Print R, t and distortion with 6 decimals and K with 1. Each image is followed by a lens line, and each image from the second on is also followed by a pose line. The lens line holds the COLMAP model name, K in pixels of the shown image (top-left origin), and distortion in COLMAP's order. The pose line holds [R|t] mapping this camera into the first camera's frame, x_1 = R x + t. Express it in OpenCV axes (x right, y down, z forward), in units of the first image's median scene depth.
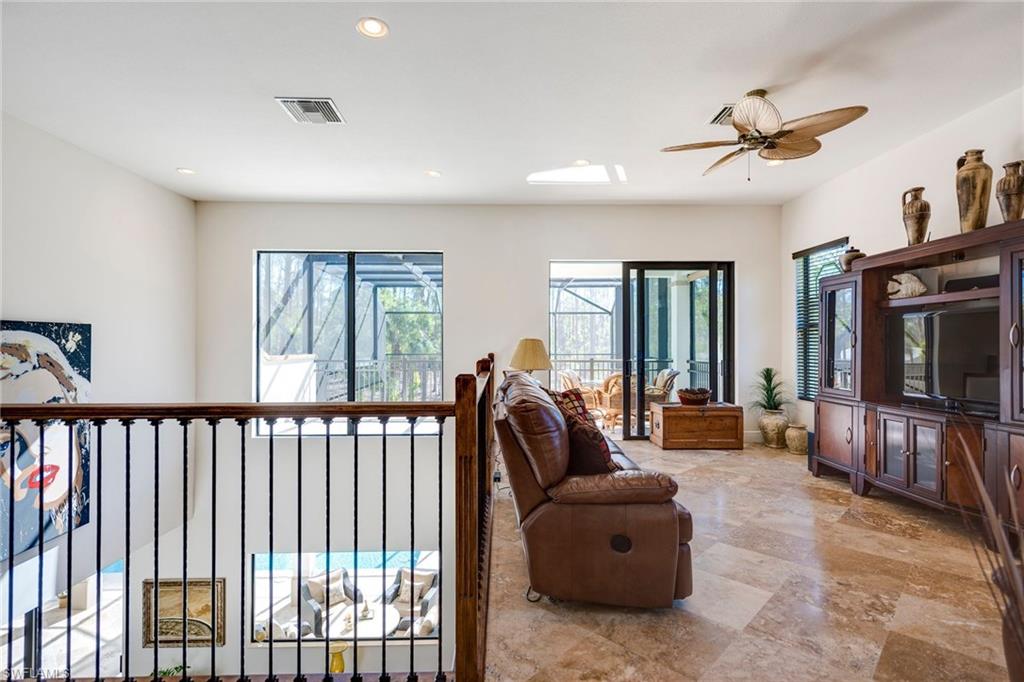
lens RADIAL K [[461.7, 0, 518.8], [0, 461.7, 346.1], [0, 0, 1]] dist [0.002650, 0.000144]
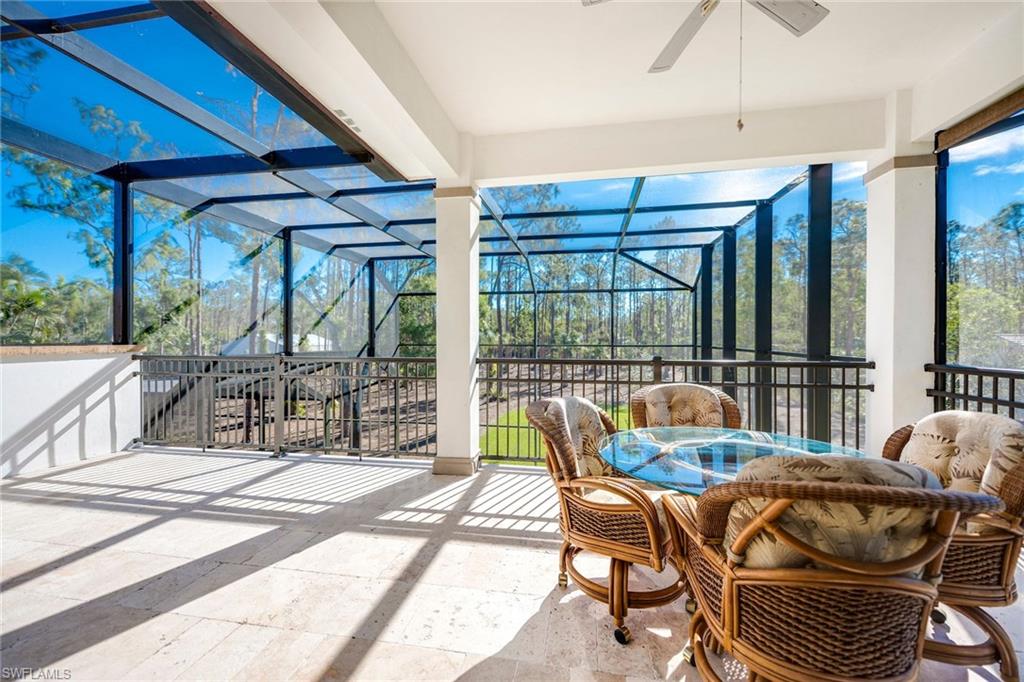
lens RADIAL K [[392.7, 0, 514.2], [0, 392.7, 338.0], [0, 0, 1]] dist [-0.000591, -0.000148]
pose [[0.976323, -0.002813, -0.216301, 0.063920], [0.002605, 0.999996, -0.001248, 0.005180], [0.216303, 0.000656, 0.976326, 0.367509]]
